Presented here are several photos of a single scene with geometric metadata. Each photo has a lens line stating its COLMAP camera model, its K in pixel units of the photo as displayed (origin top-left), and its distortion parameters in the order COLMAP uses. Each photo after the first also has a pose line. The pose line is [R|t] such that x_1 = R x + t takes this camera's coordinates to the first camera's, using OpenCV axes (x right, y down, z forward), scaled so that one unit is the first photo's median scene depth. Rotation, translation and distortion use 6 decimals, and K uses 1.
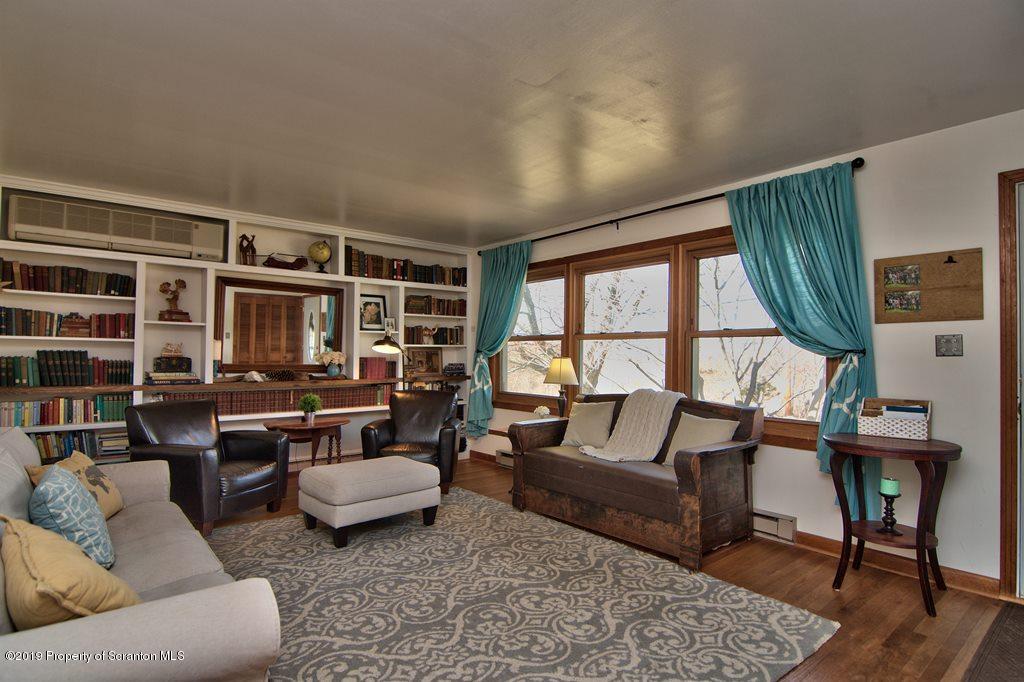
lens RADIAL K [[545.0, 0, 512.0], [0, 545.0, 341.0], [0, 0, 1]] dist [-0.026364, -0.000047]
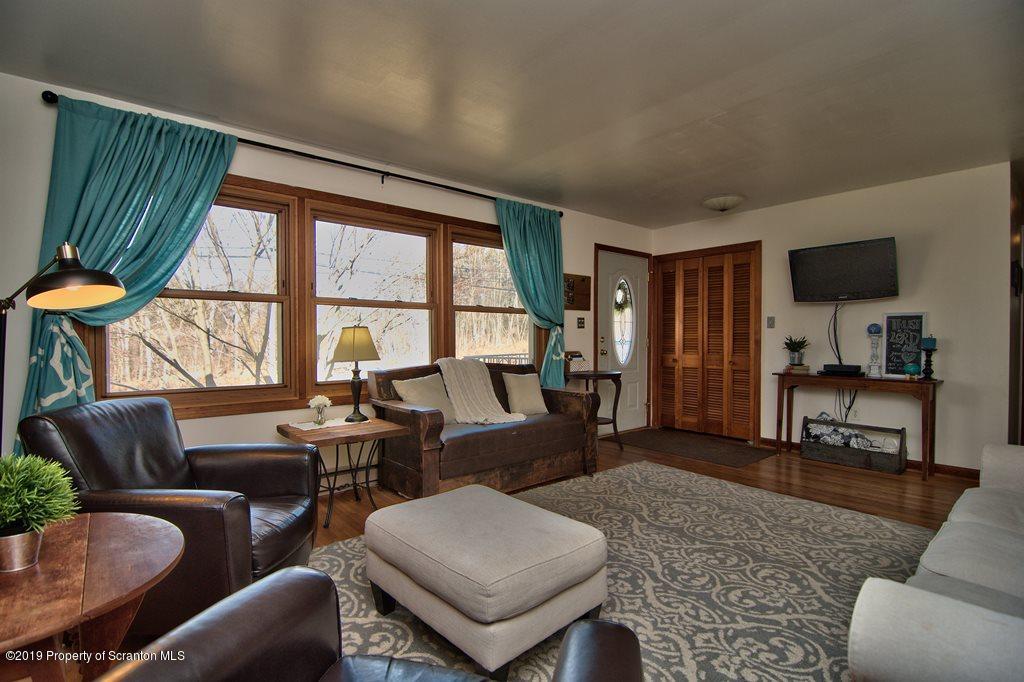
lens RADIAL K [[492.7, 0, 512.0], [0, 492.7, 341.0], [0, 0, 1]] dist [-0.011146, -0.000365]
pose [[-0.024891, -0.021954, 0.999449, -1.008480], [-0.029912, 0.999328, 0.021206, 0.045738], [-0.999243, -0.029368, -0.025531, 1.298431]]
